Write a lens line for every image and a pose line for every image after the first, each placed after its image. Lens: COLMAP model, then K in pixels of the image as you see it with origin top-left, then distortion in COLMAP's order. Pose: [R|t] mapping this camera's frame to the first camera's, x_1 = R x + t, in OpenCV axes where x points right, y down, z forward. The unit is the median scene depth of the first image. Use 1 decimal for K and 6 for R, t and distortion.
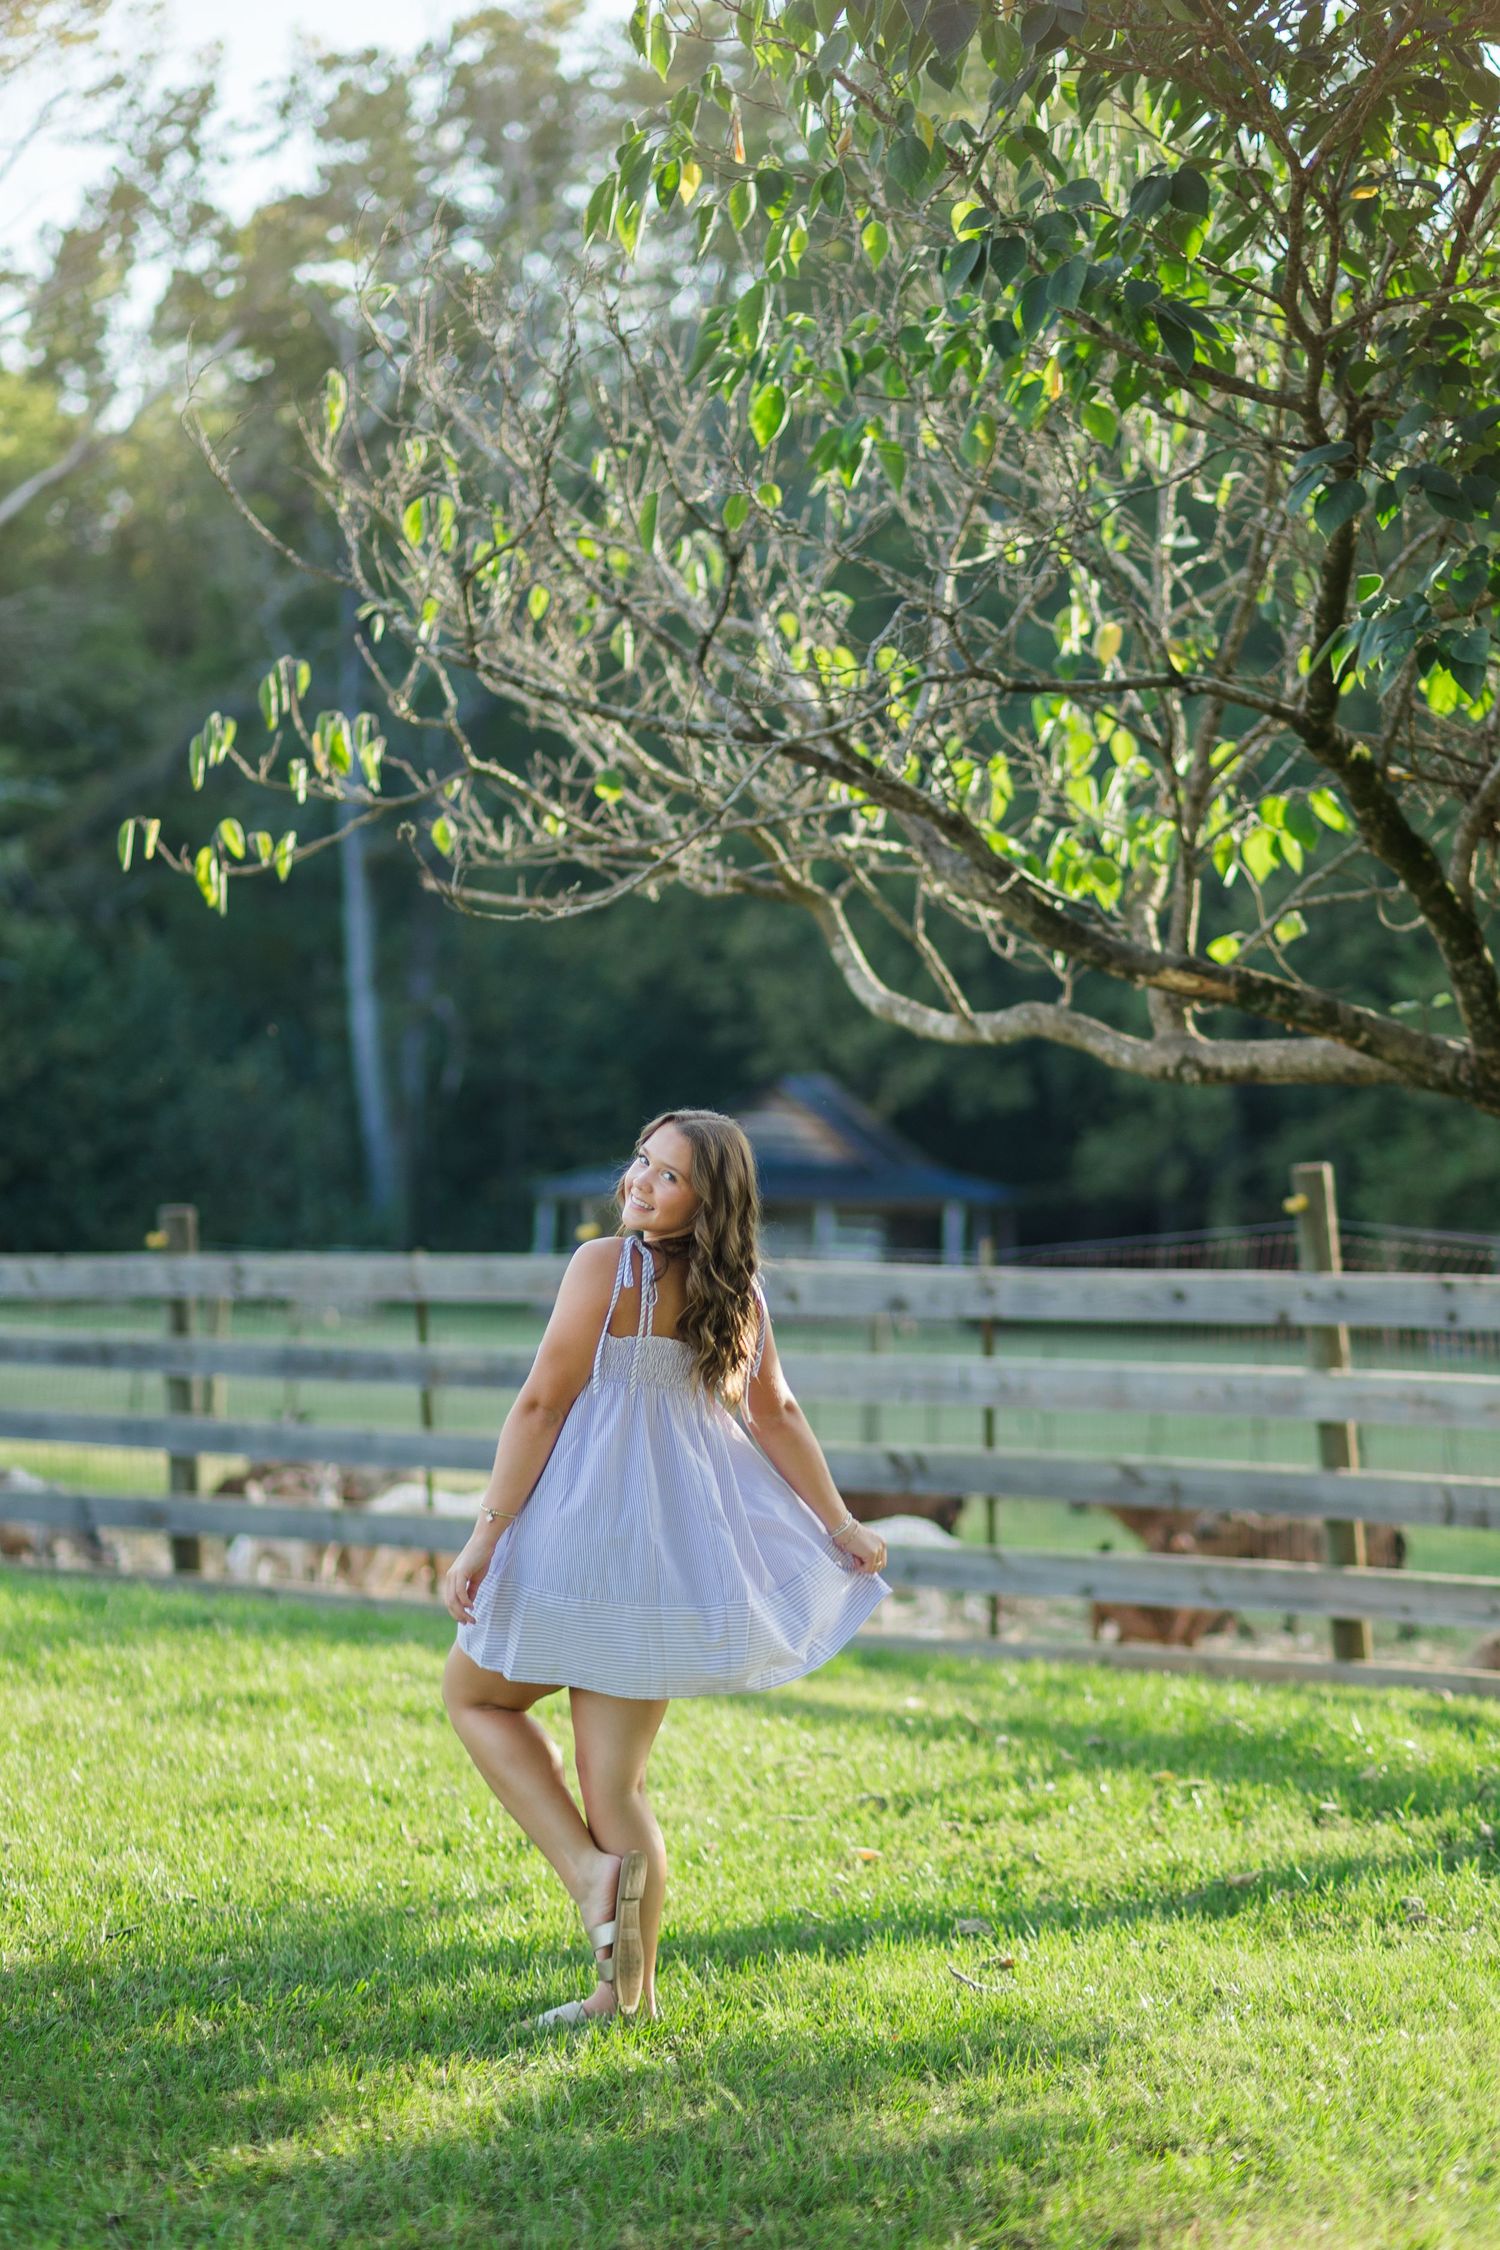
lens RADIAL K [[5778.7, 0, 750.0], [0, 5778.7, 1125.0], [0, 0, 1]] dist [-0.146615, -0.745359]
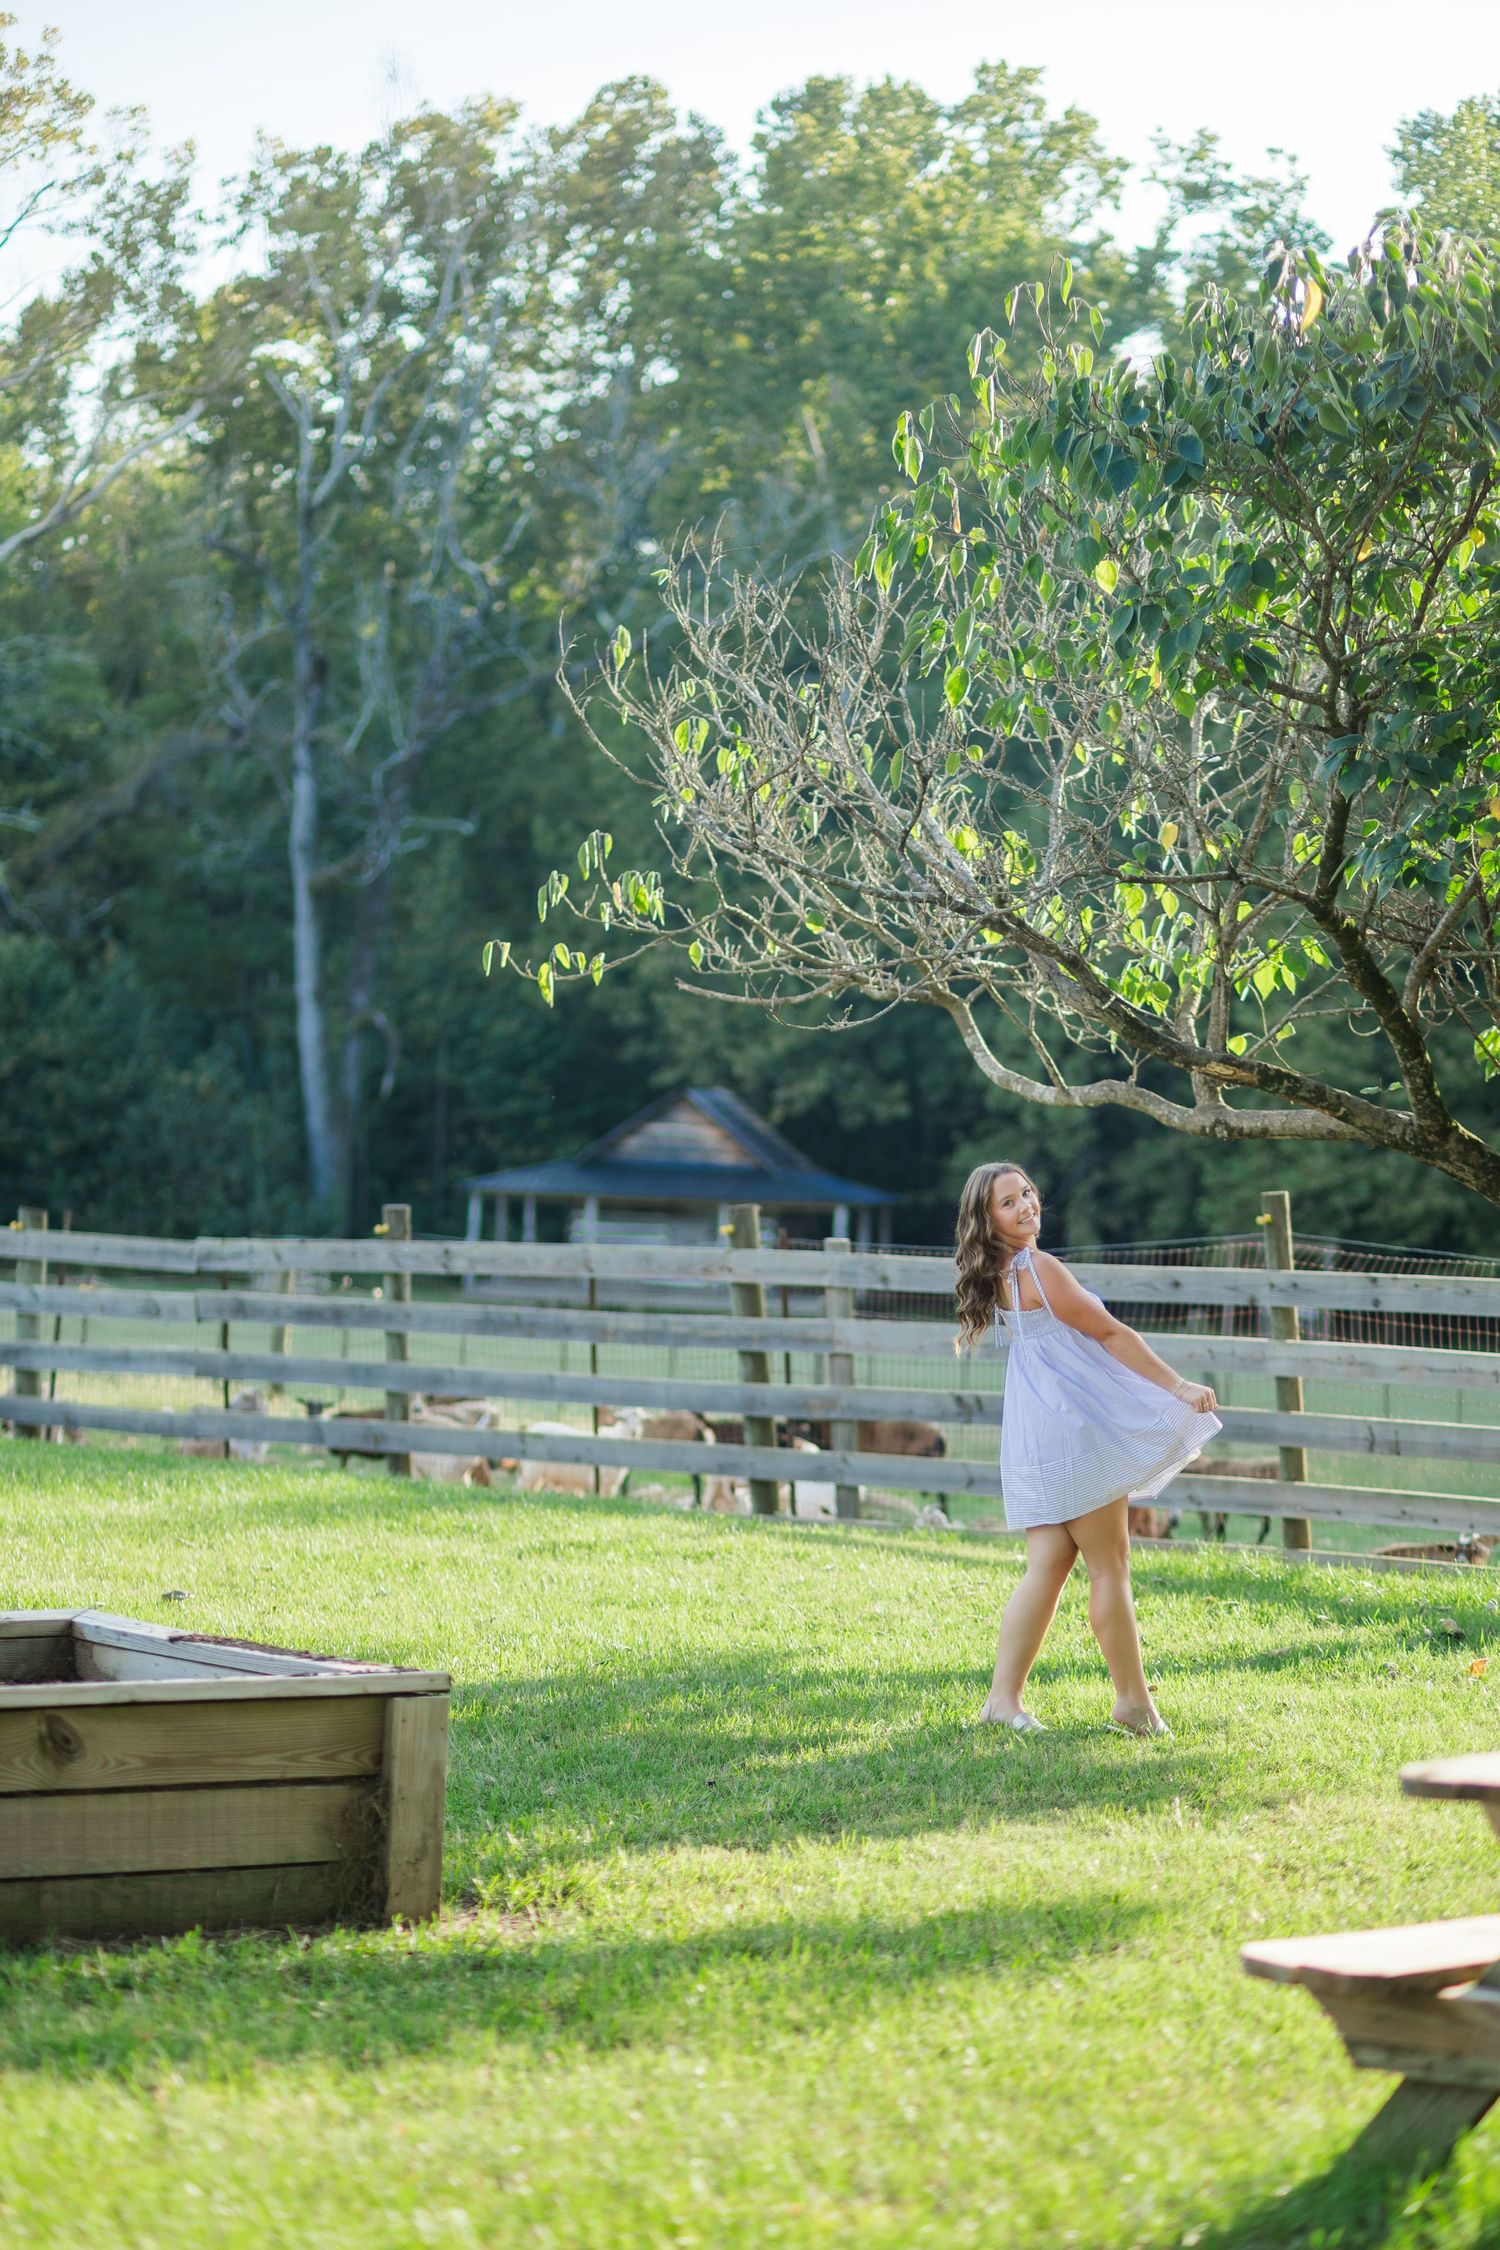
lens RADIAL K [[5778.7, 0, 750.0], [0, 5778.7, 1125.0], [0, 0, 1]] dist [-0.146615, -0.745359]
pose [[0.999085, 0.018087, 0.038747, -0.096215], [-0.018137, 0.999835, 0.000931, -0.009255], [-0.038724, -0.001633, 0.999249, -0.445020]]
